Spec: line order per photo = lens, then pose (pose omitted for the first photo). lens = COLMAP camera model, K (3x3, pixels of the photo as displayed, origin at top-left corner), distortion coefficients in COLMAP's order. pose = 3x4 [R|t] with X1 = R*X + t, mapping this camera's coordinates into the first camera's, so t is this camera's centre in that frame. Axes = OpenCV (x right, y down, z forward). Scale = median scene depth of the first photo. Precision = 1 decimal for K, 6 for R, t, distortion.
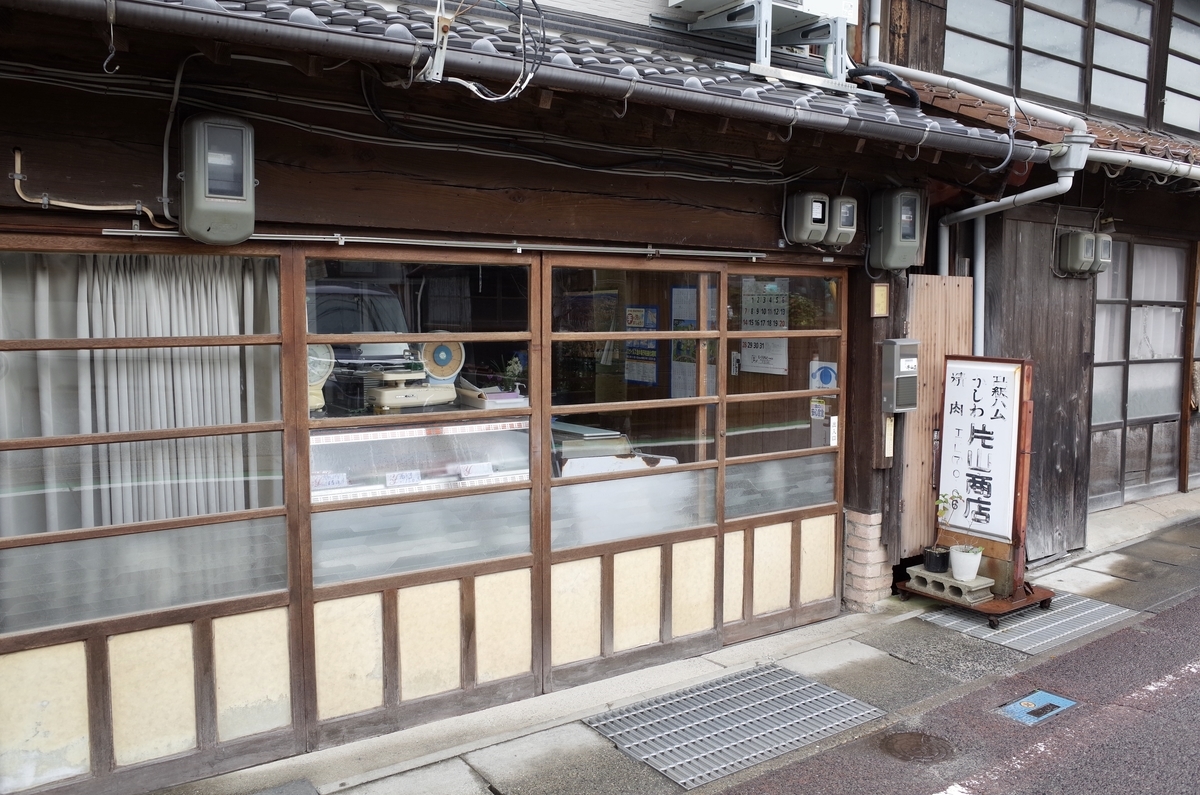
lens RADIAL K [[924.3, 0, 600.3], [0, 924.3, 401.1], [0, 0, 1]] dist [-0.005634, 0.002023]
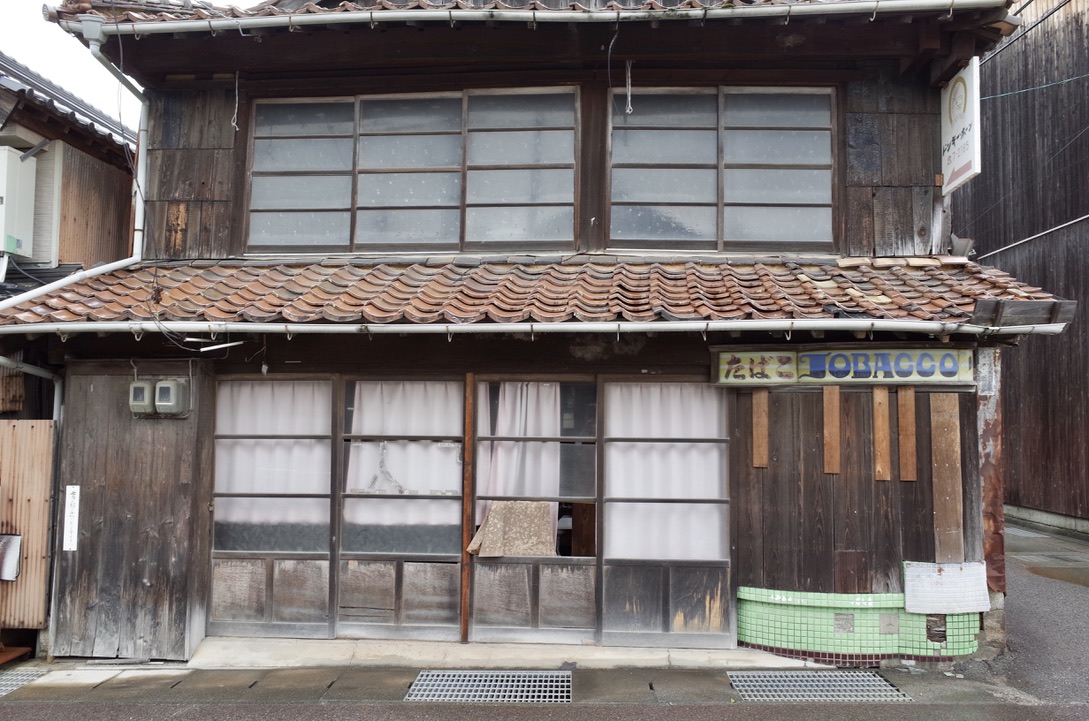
lens RADIAL K [[838.8, 0, 544.8], [0, 838.8, 353.8], [0, 0, 1]] dist [-0.005634, 0.002023]
pose [[0.777742, -0.038312, -0.627414, 1.382961], [-0.063796, 0.988176, -0.139423, -0.084956], [0.625337, 0.148461, 0.766102, 0.412077]]
